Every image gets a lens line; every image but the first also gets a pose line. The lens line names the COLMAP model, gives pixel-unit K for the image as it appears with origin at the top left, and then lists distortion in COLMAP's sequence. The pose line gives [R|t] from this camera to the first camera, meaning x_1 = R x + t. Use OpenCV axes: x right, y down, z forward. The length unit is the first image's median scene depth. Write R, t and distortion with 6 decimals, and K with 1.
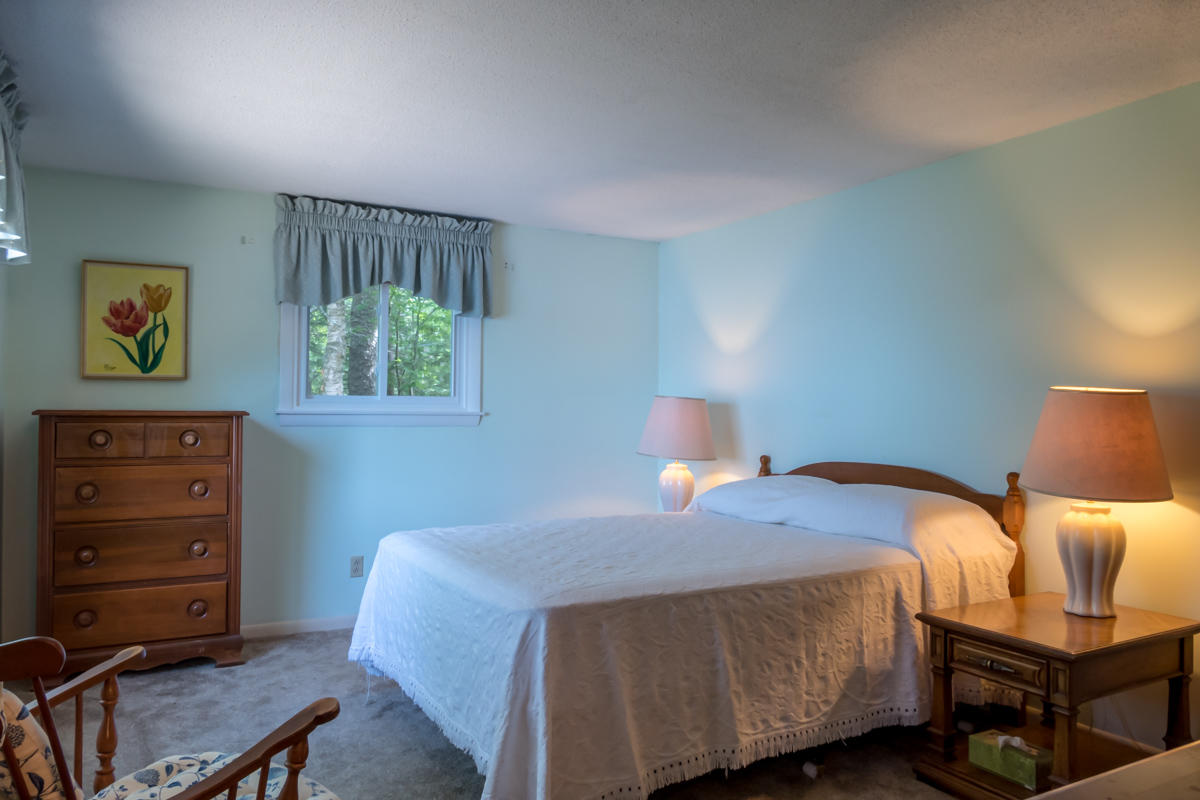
lens RADIAL K [[865.4, 0, 585.8], [0, 865.4, 397.4], [0, 0, 1]] dist [-0.011158, 0.000761]
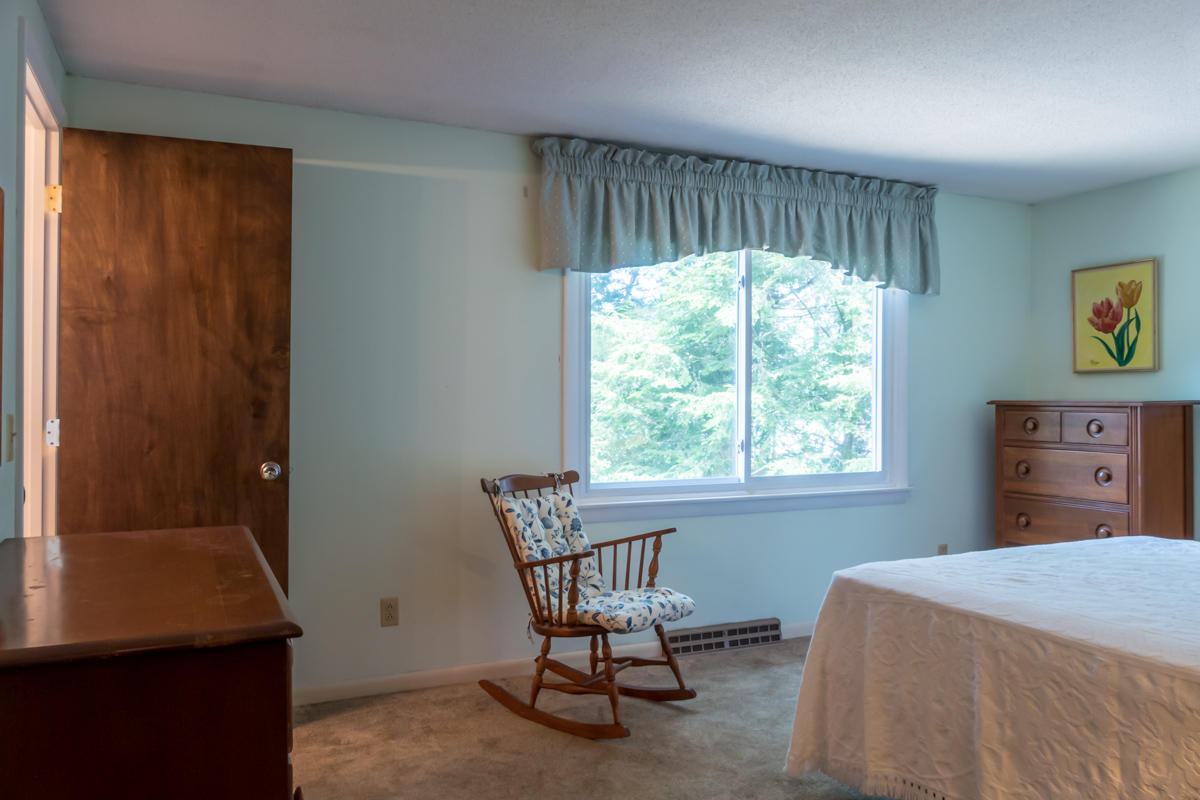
lens RADIAL K [[865.4, 0, 585.8], [0, 865.4, 397.4], [0, 0, 1]] dist [-0.011158, 0.000761]
pose [[-0.054648, -0.006881, -0.998482, 0.631900], [0.012222, 0.999897, -0.007560, 0.011235], [0.998431, -0.012617, -0.054559, 0.432099]]
